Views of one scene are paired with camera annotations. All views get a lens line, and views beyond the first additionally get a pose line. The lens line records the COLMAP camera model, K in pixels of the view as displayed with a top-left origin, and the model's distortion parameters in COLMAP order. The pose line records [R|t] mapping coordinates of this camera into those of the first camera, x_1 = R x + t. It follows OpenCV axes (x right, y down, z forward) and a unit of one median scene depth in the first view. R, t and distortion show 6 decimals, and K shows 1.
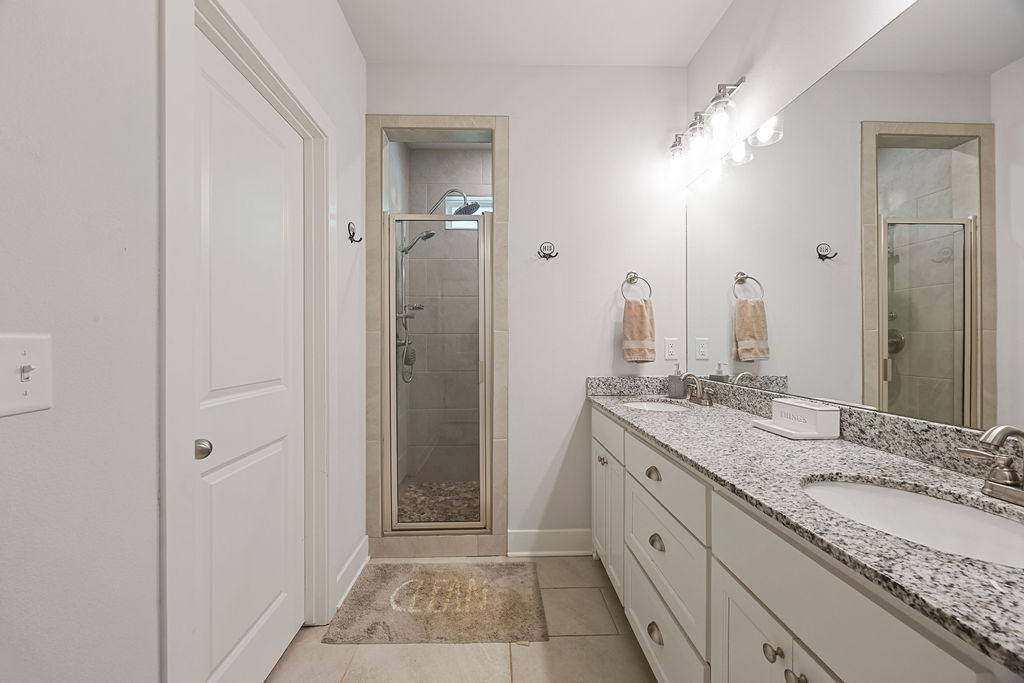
lens RADIAL K [[387.3, 0, 509.2], [0, 387.3, 341.4], [0, 0, 1]] dist [-0.001076, -0.000469]
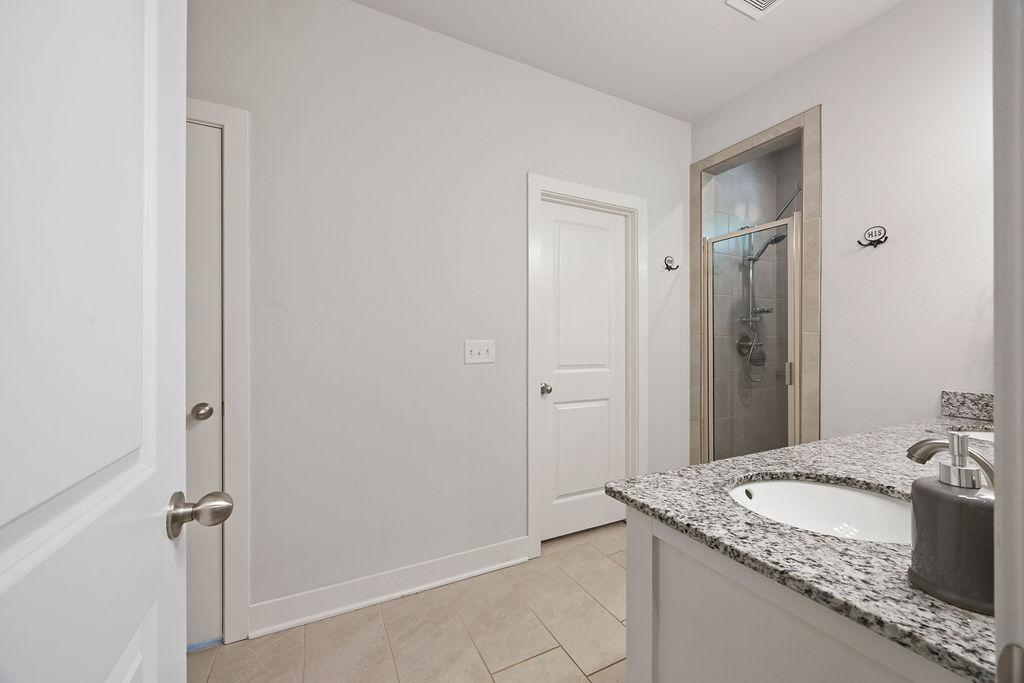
lens RADIAL K [[387.3, 0, 508.1], [0, 387.3, 345.0], [0, 0, 1]] dist [-0.001076, -0.000469]
pose [[0.424086, 0.005572, -0.905605, 0.532392], [-0.002585, 0.999984, 0.004942, 0.001082], [0.905618, 0.000245, 0.424094, -0.086756]]
